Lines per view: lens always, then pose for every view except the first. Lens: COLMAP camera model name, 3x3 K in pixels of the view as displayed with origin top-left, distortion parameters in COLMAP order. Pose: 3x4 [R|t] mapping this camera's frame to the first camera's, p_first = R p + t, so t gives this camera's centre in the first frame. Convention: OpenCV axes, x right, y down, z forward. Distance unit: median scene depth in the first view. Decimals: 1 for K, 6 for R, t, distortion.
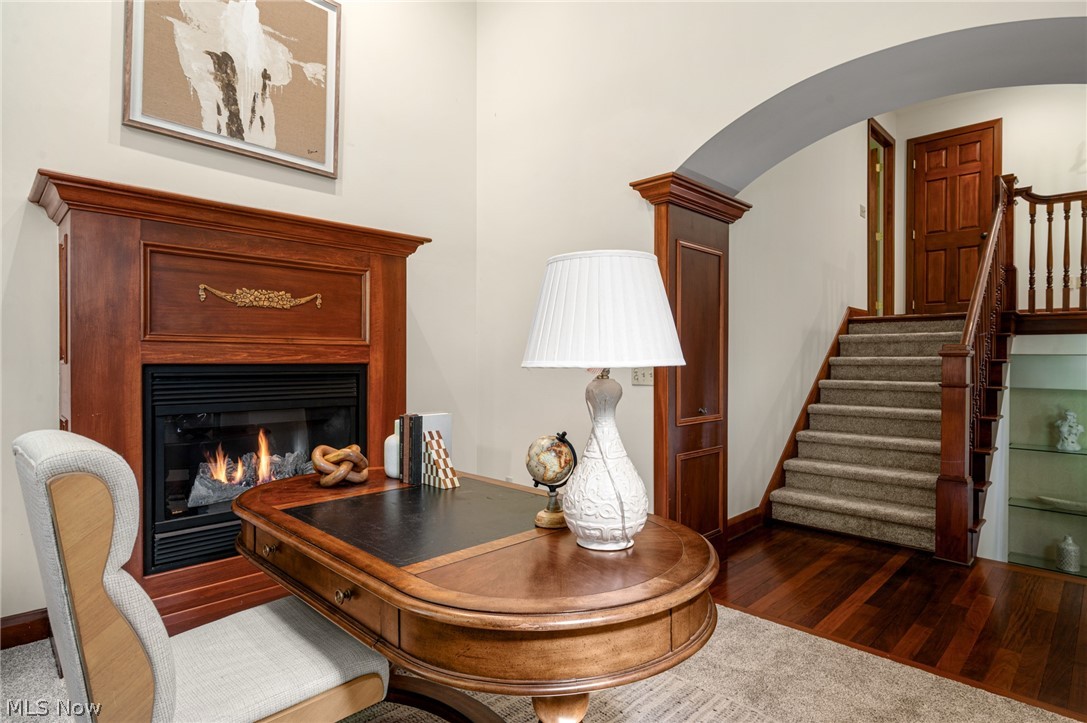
lens RADIAL K [[578.2, 0, 544.2], [0, 578.2, 361.2], [0, 0, 1]] dist [-0.002348, -0.000330]
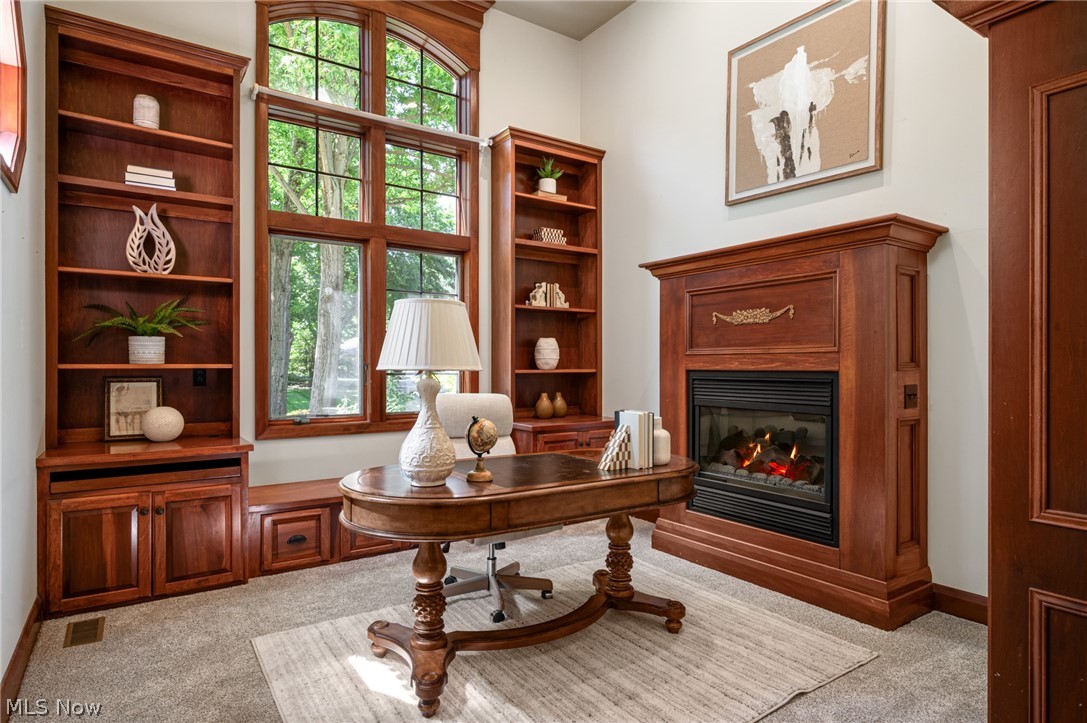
lens RADIAL K [[617.0, 0, 543.5], [0, 617.0, 363.3], [0, 0, 1]] dist [-0.004786, -0.000515]
pose [[-0.196342, -0.009008, -0.980494, 0.799004], [-0.003975, 0.999957, -0.008391, 0.001490], [0.980527, 0.002250, -0.196370, 0.770520]]
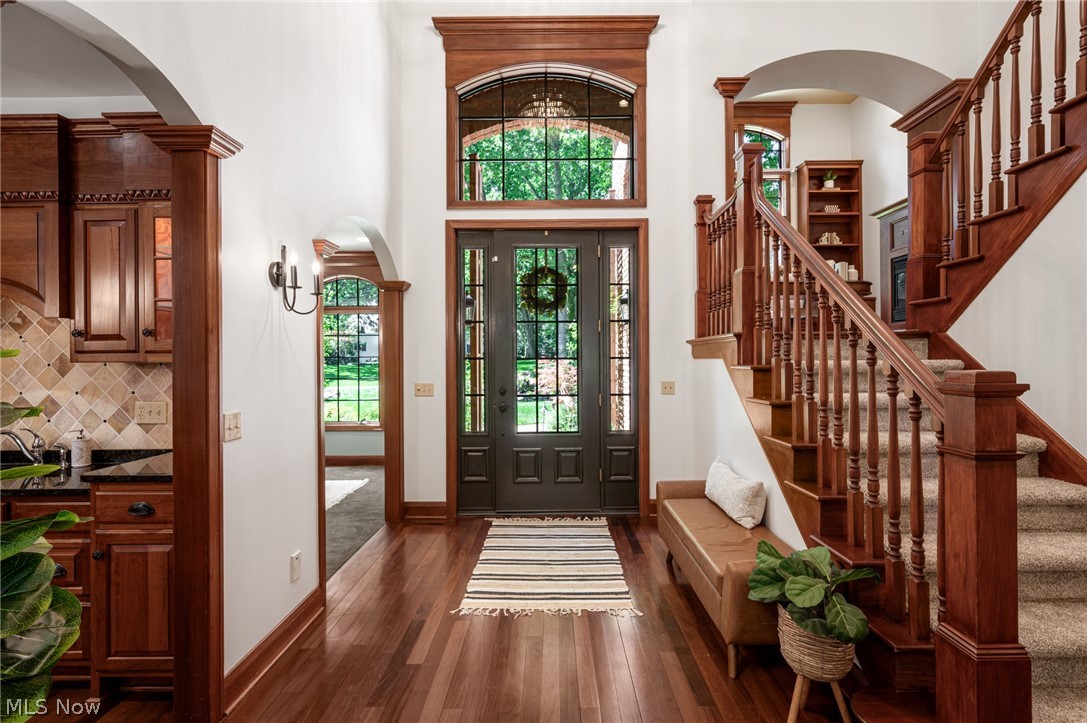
lens RADIAL K [[532.0, 0, 546.2], [0, 532.0, 358.7], [0, 0, 1]] dist [-0.004677, -0.000264]
pose [[-0.705499, -0.000698, -0.708711, 2.348589], [0.000105, 0.999999, -0.001089, 0.475310], [0.708711, -0.000843, -0.705498, 1.423491]]
